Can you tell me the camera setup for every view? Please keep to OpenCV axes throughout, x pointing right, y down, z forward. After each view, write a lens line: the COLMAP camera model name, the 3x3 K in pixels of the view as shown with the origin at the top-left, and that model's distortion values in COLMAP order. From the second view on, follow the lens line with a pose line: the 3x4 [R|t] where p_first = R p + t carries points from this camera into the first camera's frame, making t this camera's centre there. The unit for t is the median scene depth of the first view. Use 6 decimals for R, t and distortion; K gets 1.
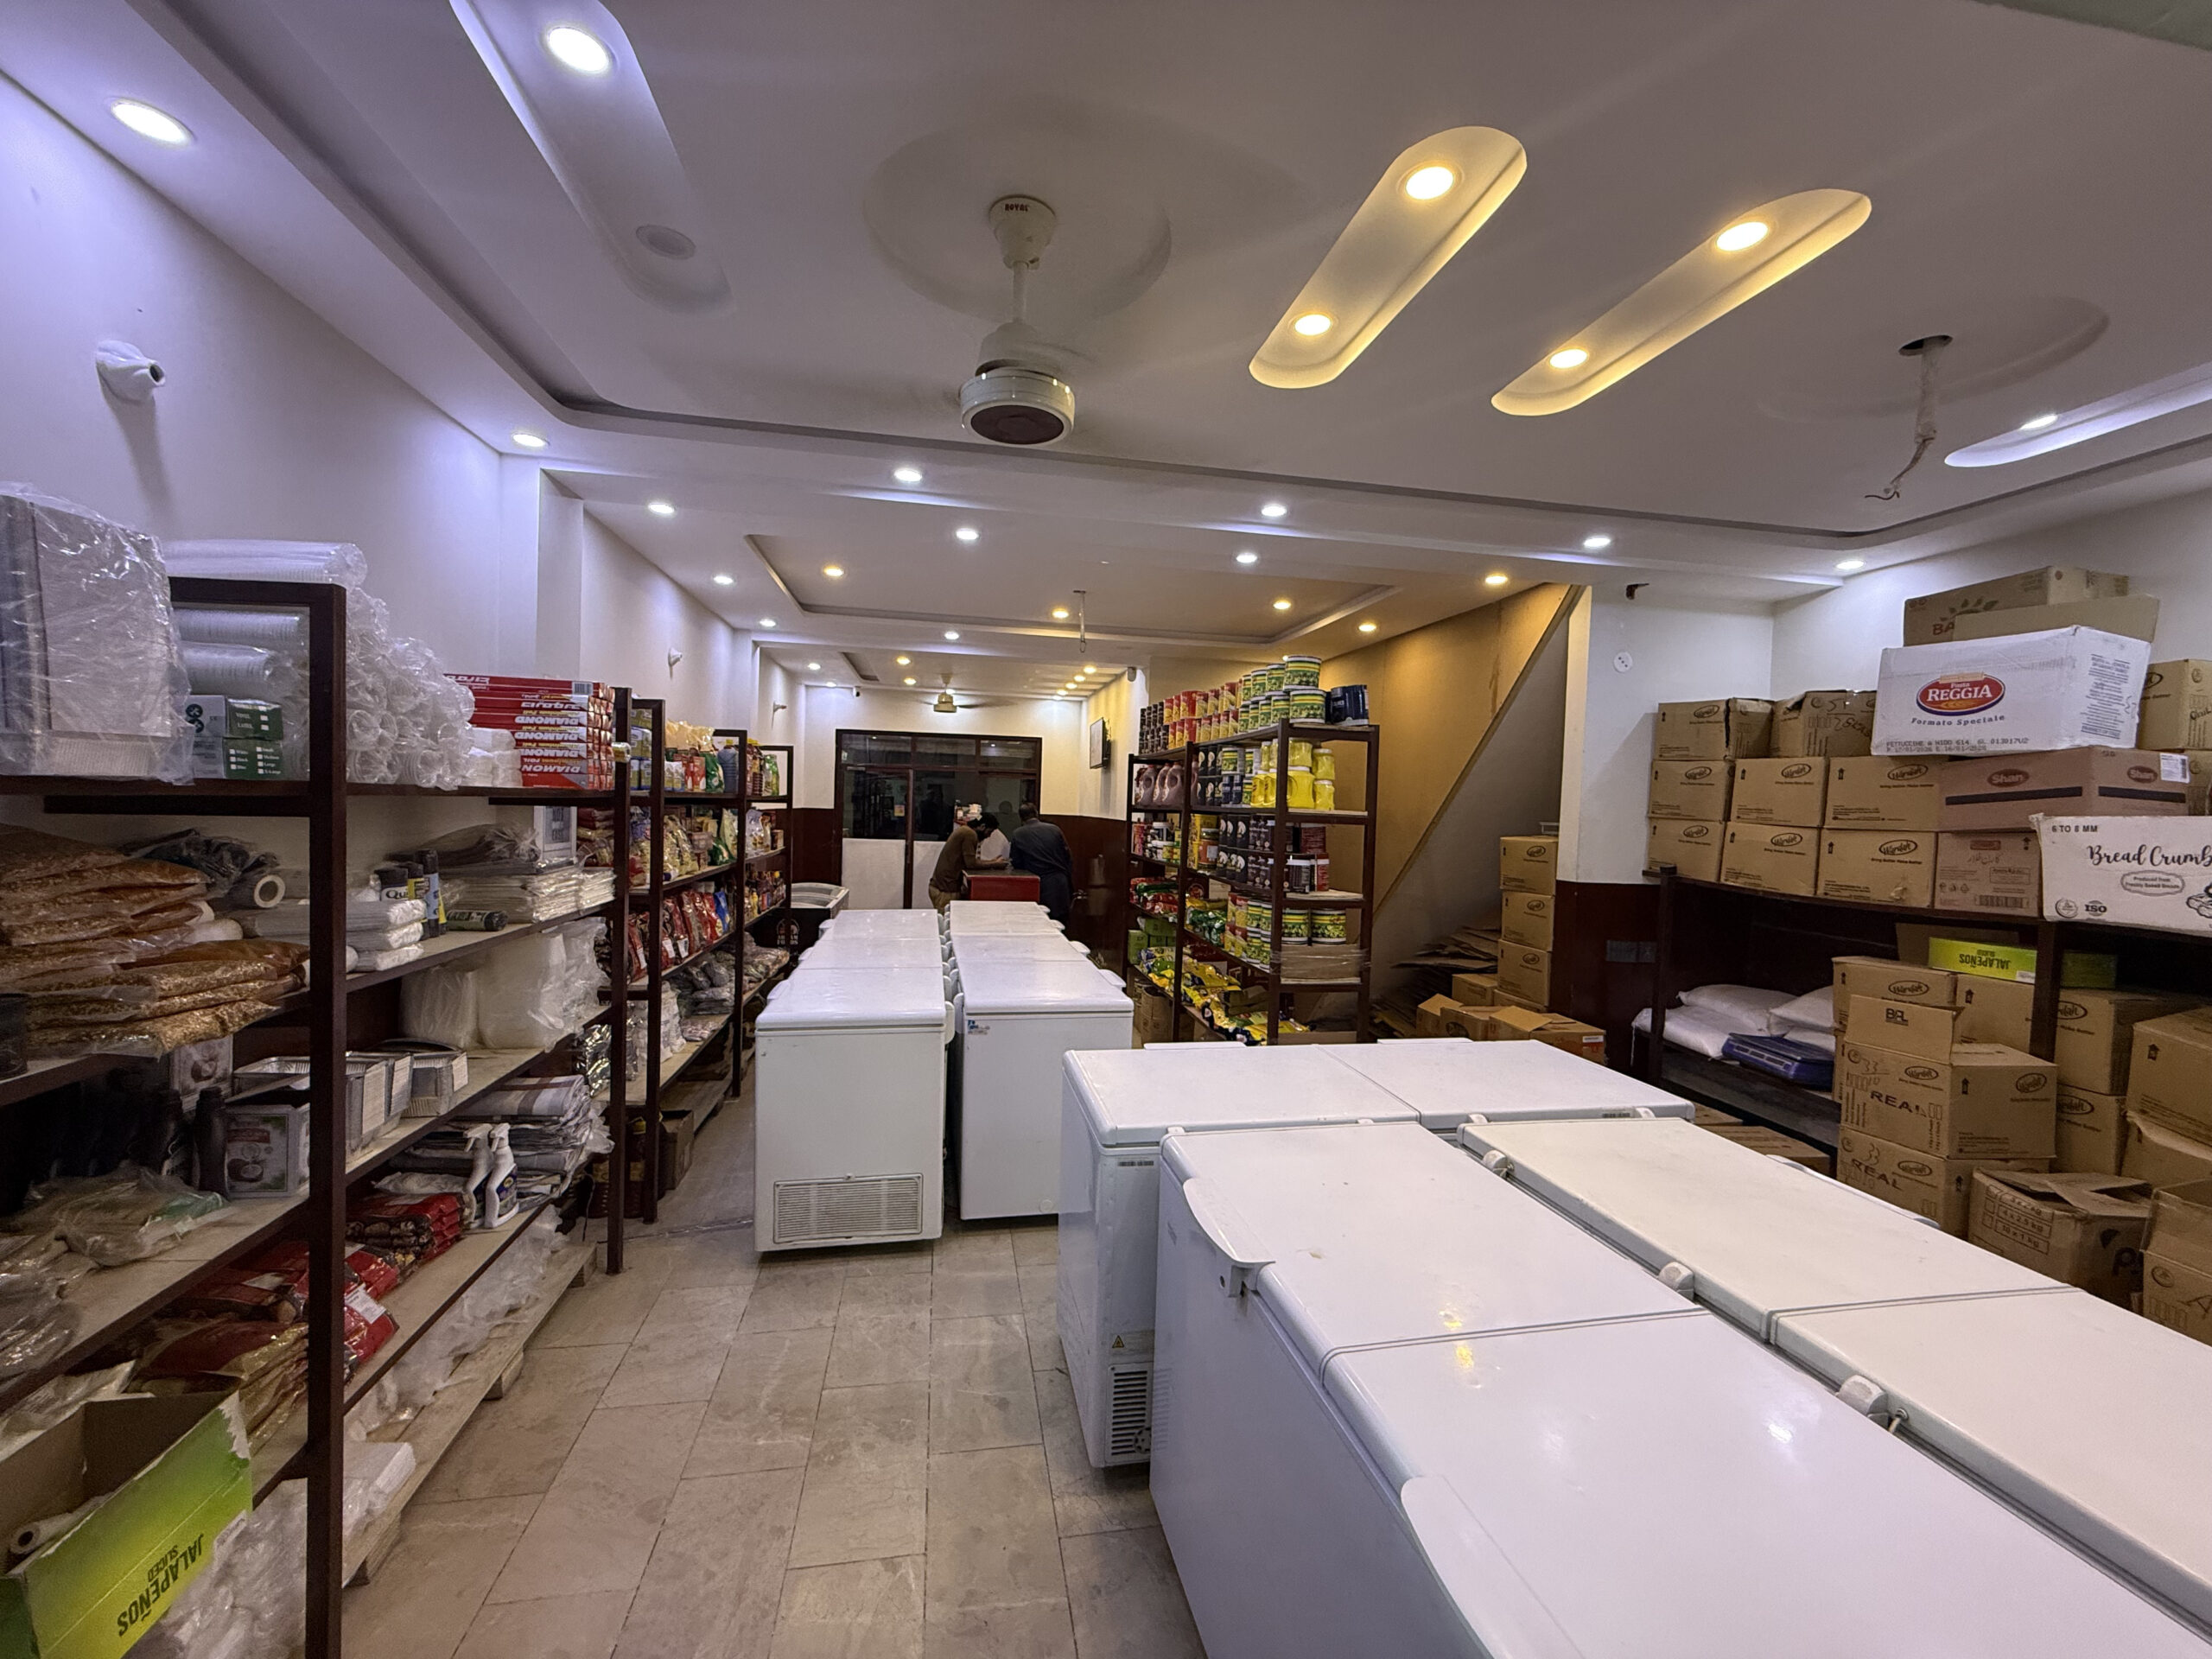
lens RADIAL K [[883.9, 0, 1098.9], [0, 883.9, 827.1], [0, 0, 1]] dist [-0.000725, 0.000127]
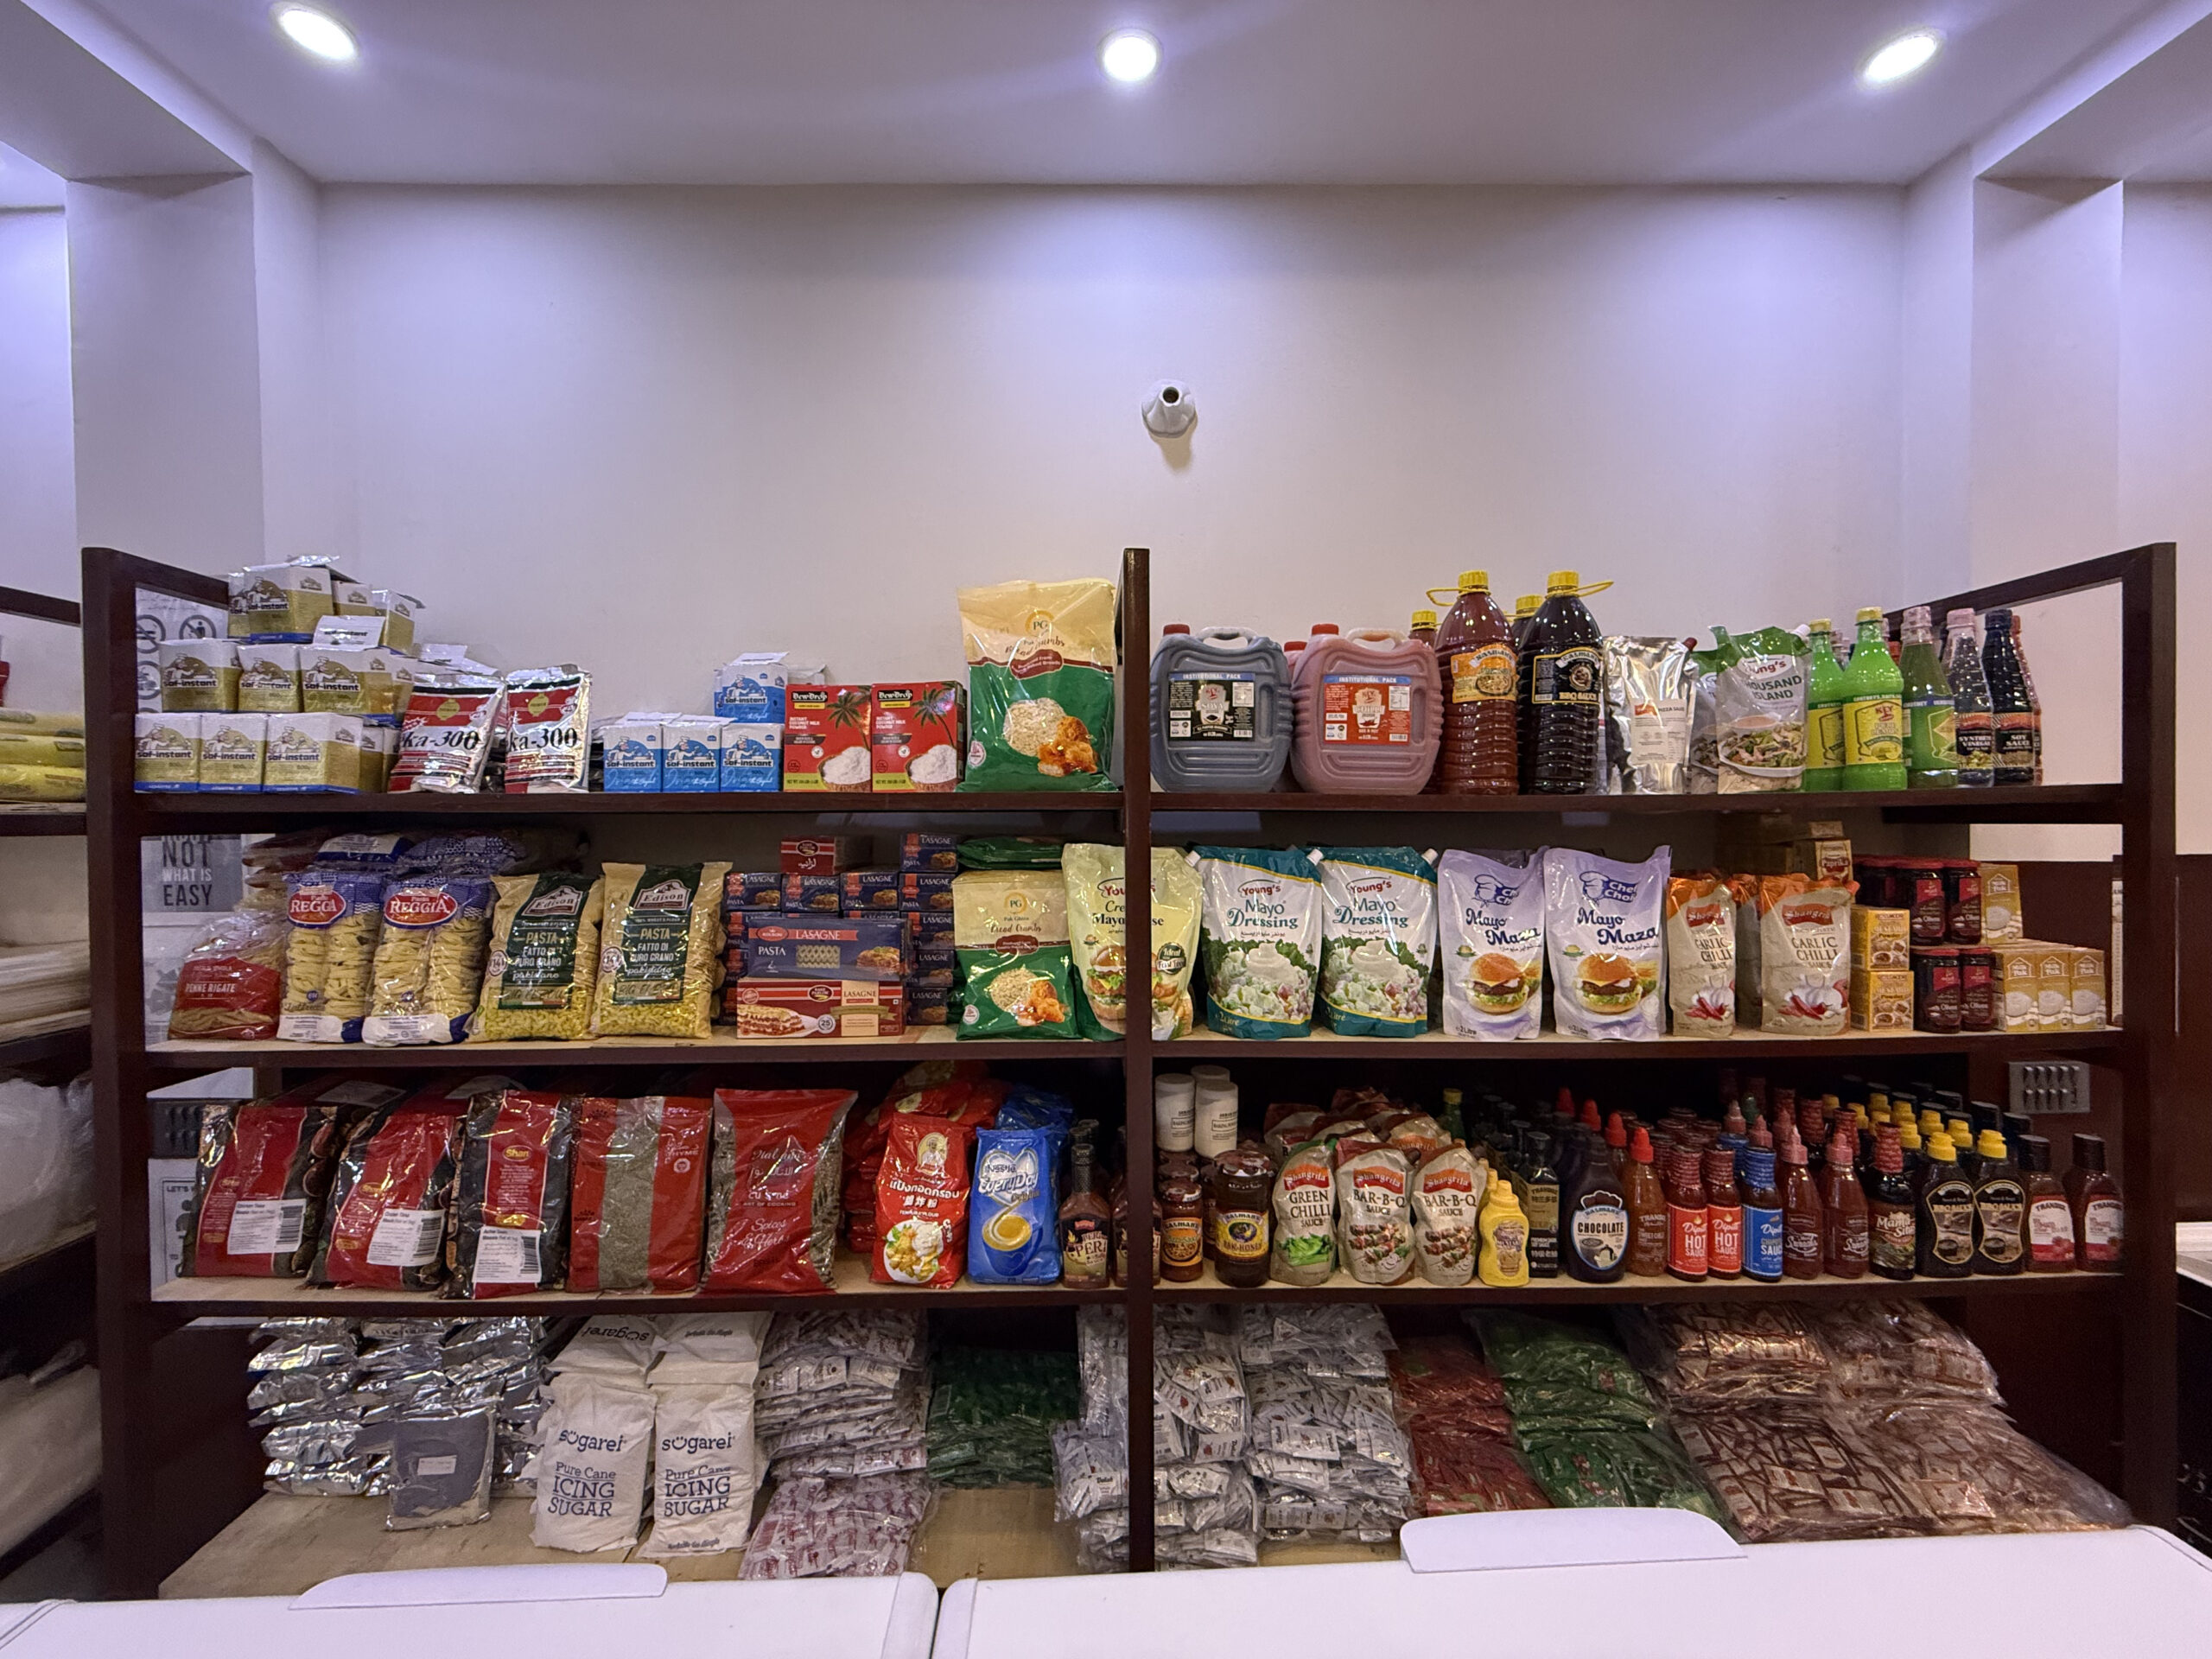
lens RADIAL K [[883.9, 0, 1098.9], [0, 883.9, 827.1], [0, 0, 1]] dist [-0.000725, 0.000127]
pose [[-0.160286, -0.013459, -0.986979, -0.113481], [-0.024244, 0.999659, -0.009694, -0.019546], [0.986773, 0.022375, -0.160558, 0.850186]]
